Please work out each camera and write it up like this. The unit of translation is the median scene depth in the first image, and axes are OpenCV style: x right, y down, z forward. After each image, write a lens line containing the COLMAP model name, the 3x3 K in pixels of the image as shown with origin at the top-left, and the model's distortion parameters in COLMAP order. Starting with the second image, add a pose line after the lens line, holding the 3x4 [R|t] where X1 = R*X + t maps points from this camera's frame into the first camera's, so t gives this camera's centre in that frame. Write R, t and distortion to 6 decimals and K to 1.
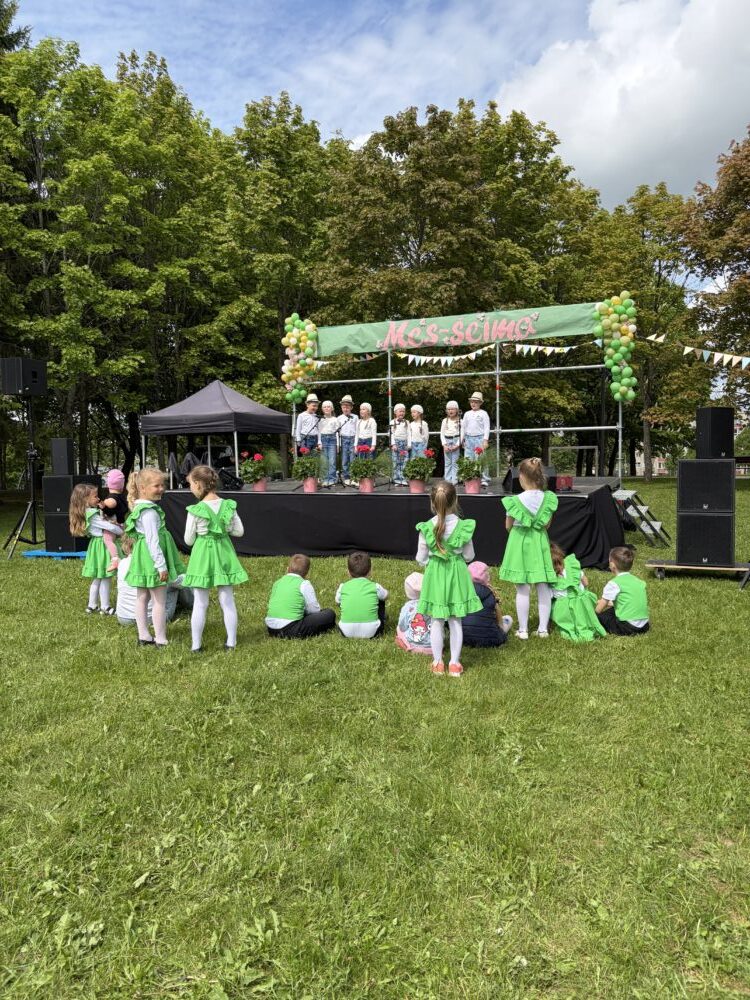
lens RADIAL K [[744.1, 0, 375.0], [0, 744.1, 500.0], [0, 0, 1]] dist [0.024704, 0.001141]
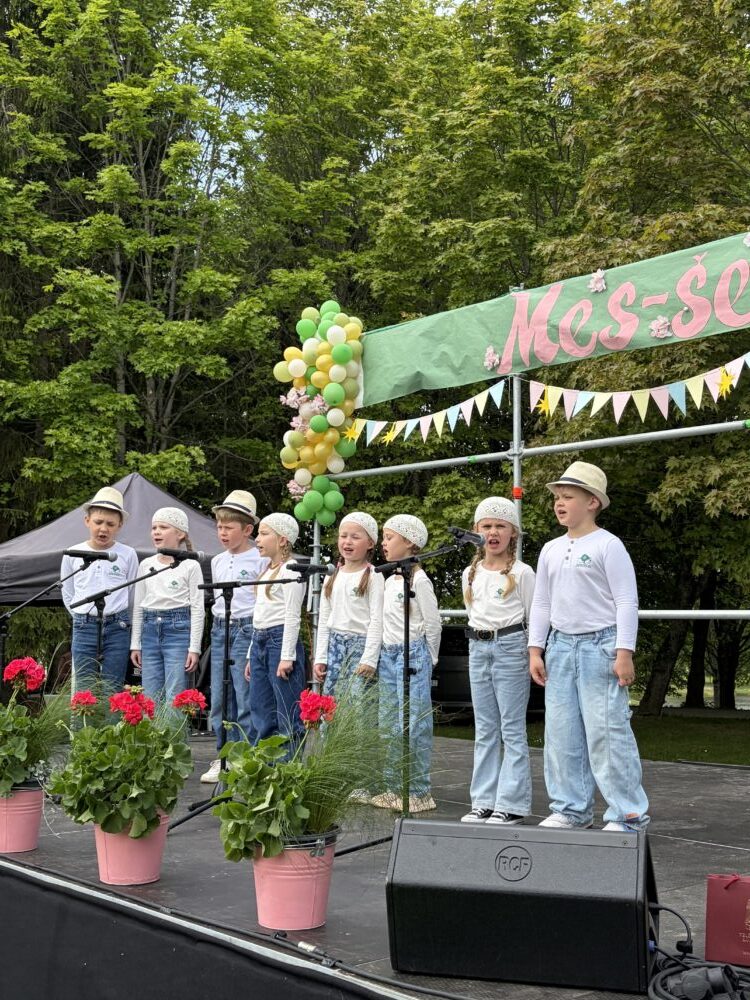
lens RADIAL K [[1282.2, 0, 375.0], [0, 1282.2, 500.0], [0, 0, 1]] dist [0.191180, -0.822625]
pose [[0.910615, -0.014937, -0.412987, 0.209449], [-0.056627, 0.985410, -0.160499, -0.044314], [0.409359, 0.169539, 0.896483, 0.455731]]
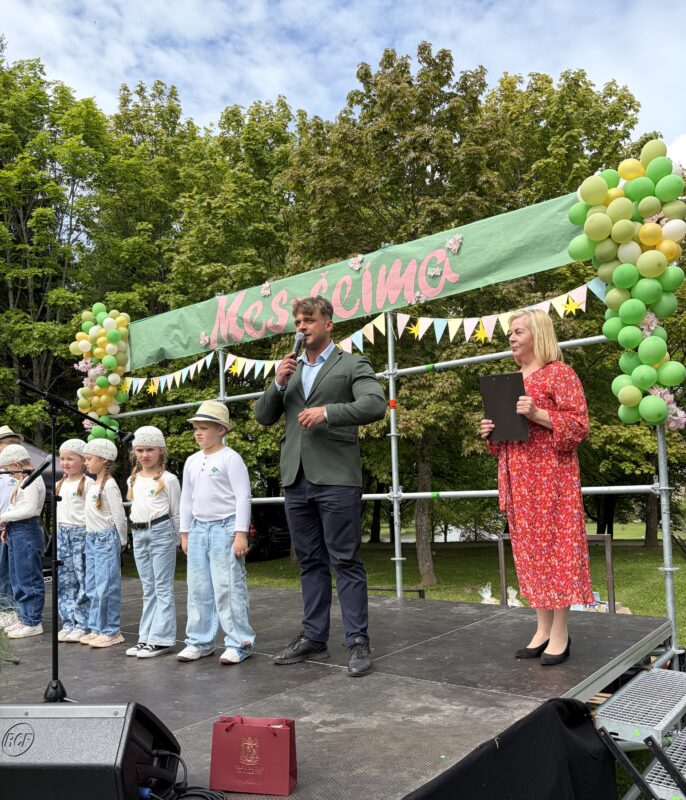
lens RADIAL K [[713.7, 0, 342.4], [0, 713.7, 458.0], [0, 0, 1]] dist [0.004877, 0.004682]
pose [[0.971274, -0.019074, -0.237198, 0.231009], [-0.012866, 0.991115, -0.132384, -0.056160], [0.237616, 0.131633, 0.962399, 0.543945]]
